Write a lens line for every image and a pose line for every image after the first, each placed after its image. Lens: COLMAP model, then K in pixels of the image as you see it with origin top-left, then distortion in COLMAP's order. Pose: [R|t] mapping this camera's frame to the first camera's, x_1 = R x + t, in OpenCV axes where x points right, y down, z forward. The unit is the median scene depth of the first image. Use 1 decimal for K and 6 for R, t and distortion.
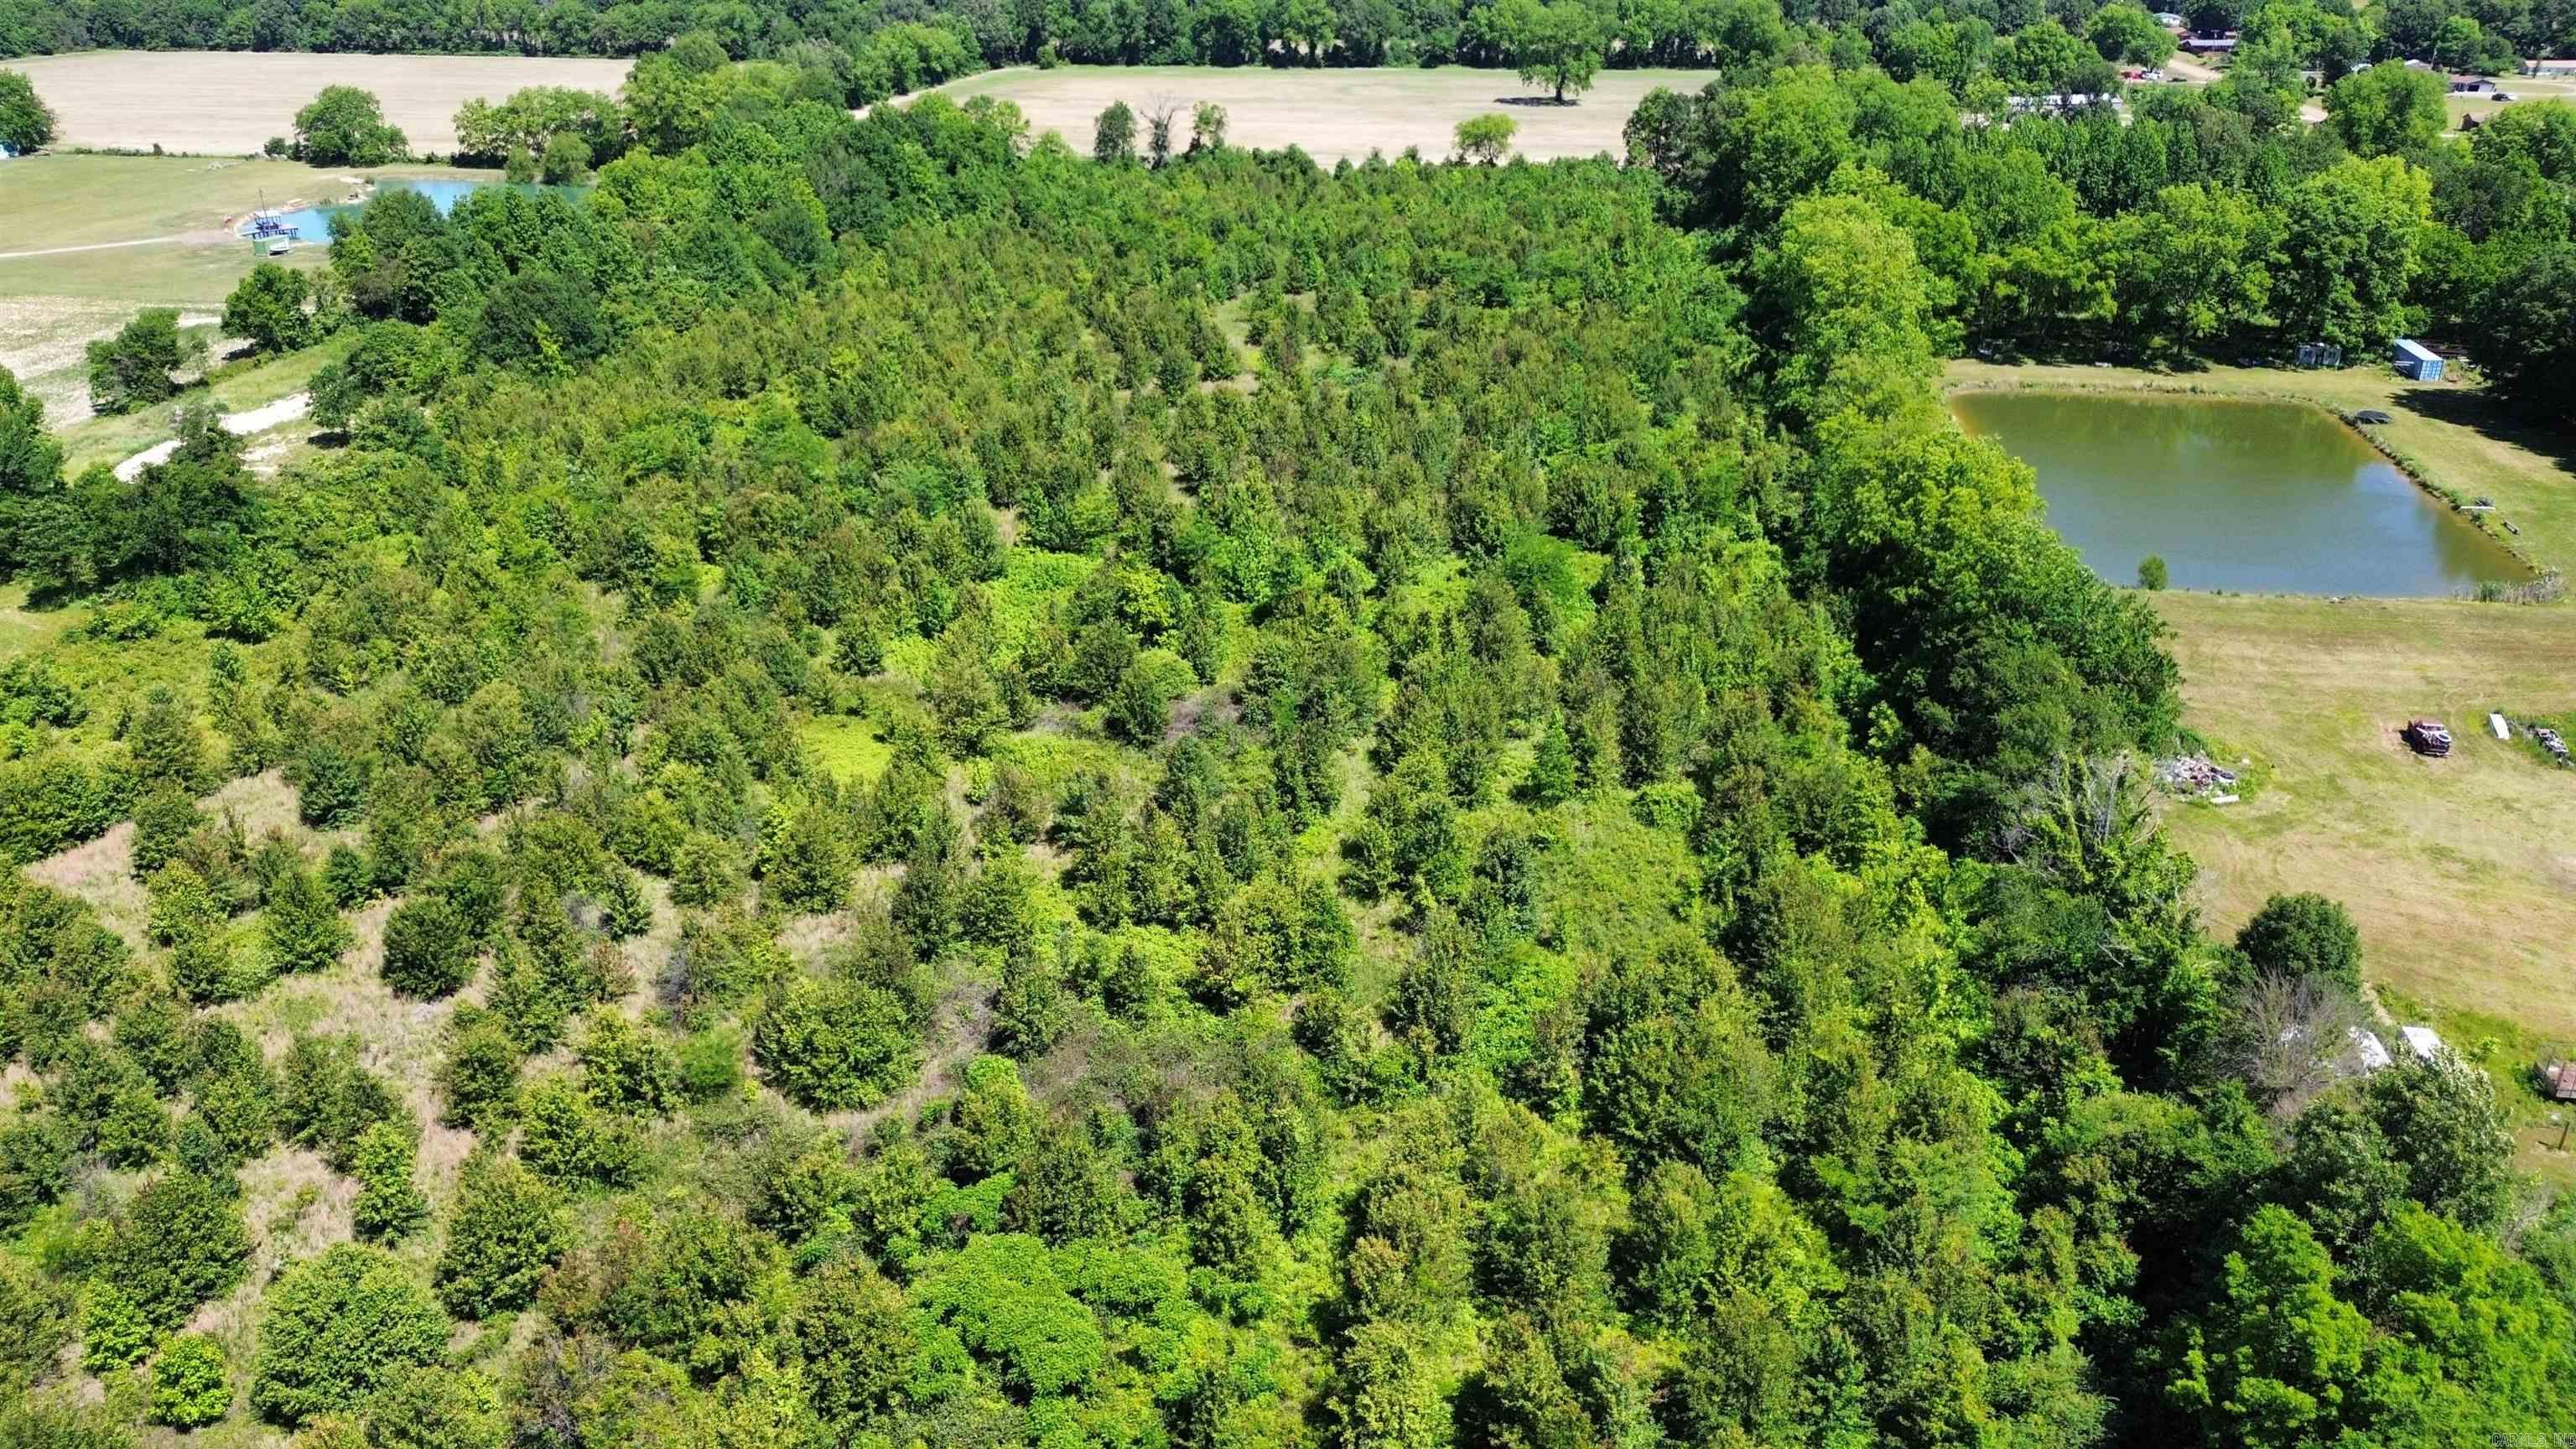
lens RADIAL K [[1773.4, 0, 1318.2], [0, 1773.4, 726.3], [0, 0, 1]] dist [0.049230, -0.044505]
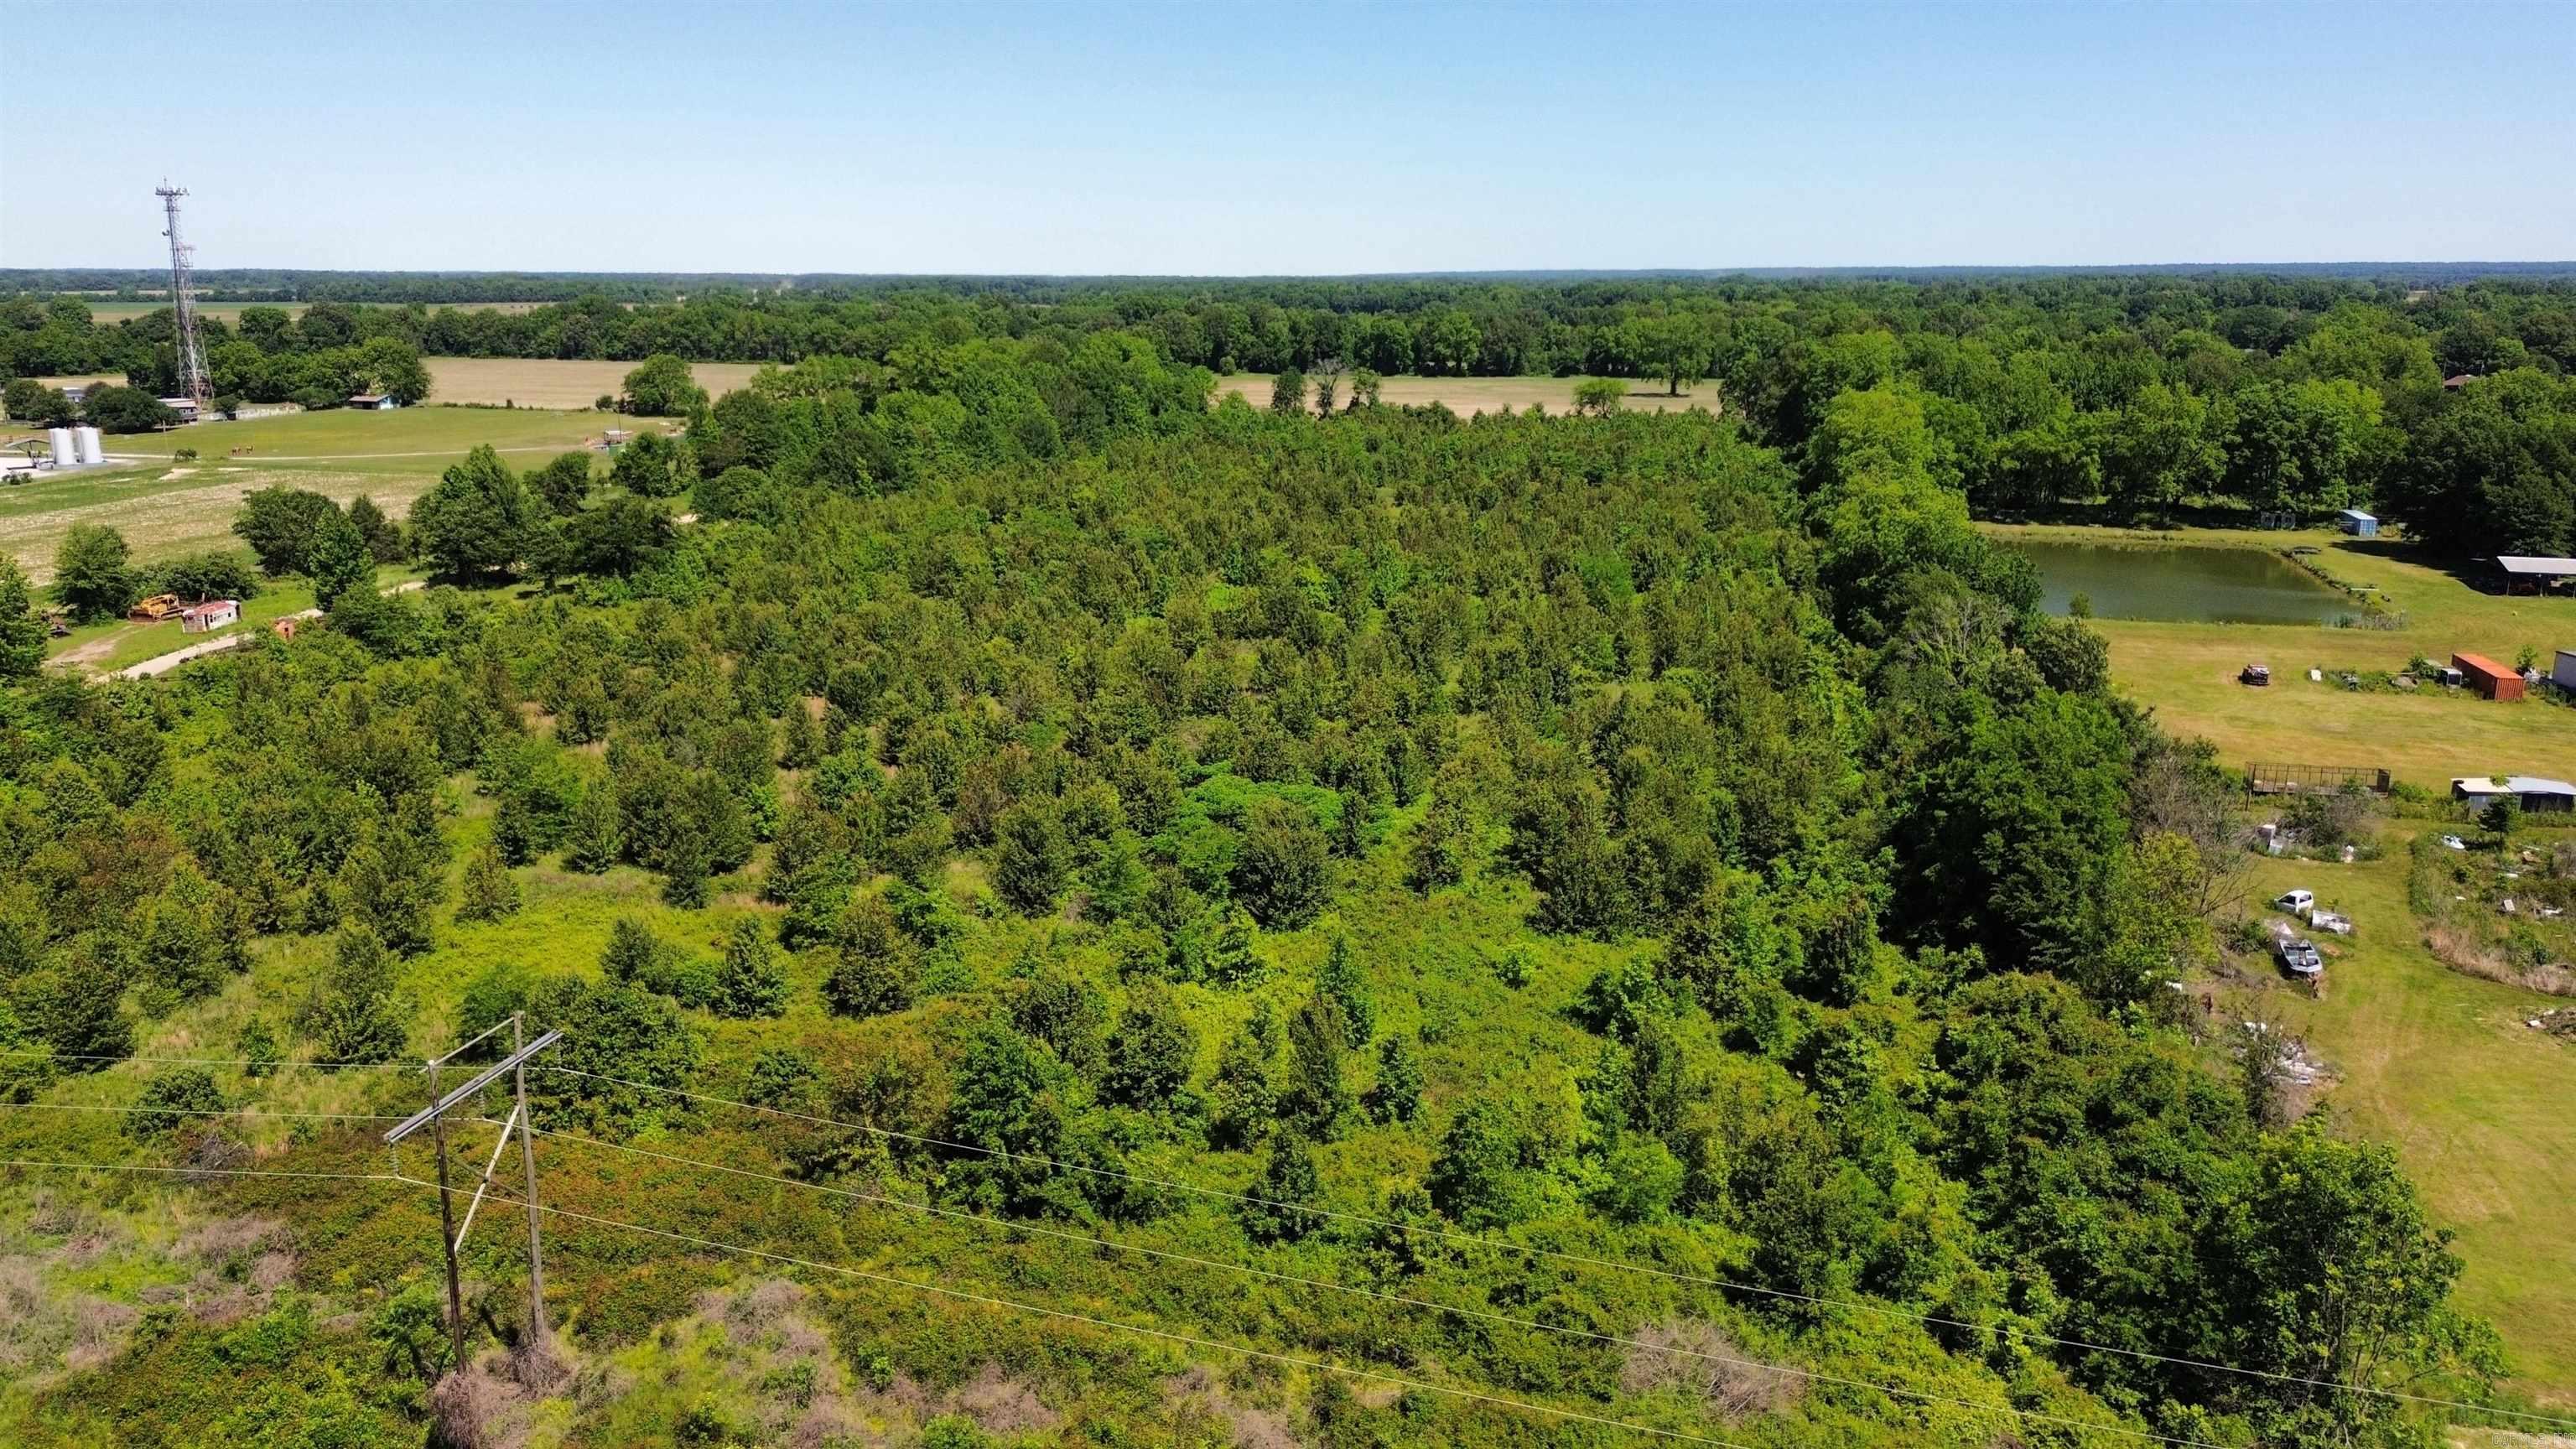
lens RADIAL K [[1837.7, 0, 1291.3], [0, 1837.7, 723.3], [0, 0, 1]] dist [0.064241, -0.077357]
pose [[0.995251, 0.032366, -0.091806, 0.013253], [-0.050703, 0.977433, -0.205070, 0.213213], [0.083097, 0.208751, 0.974432, -0.245837]]
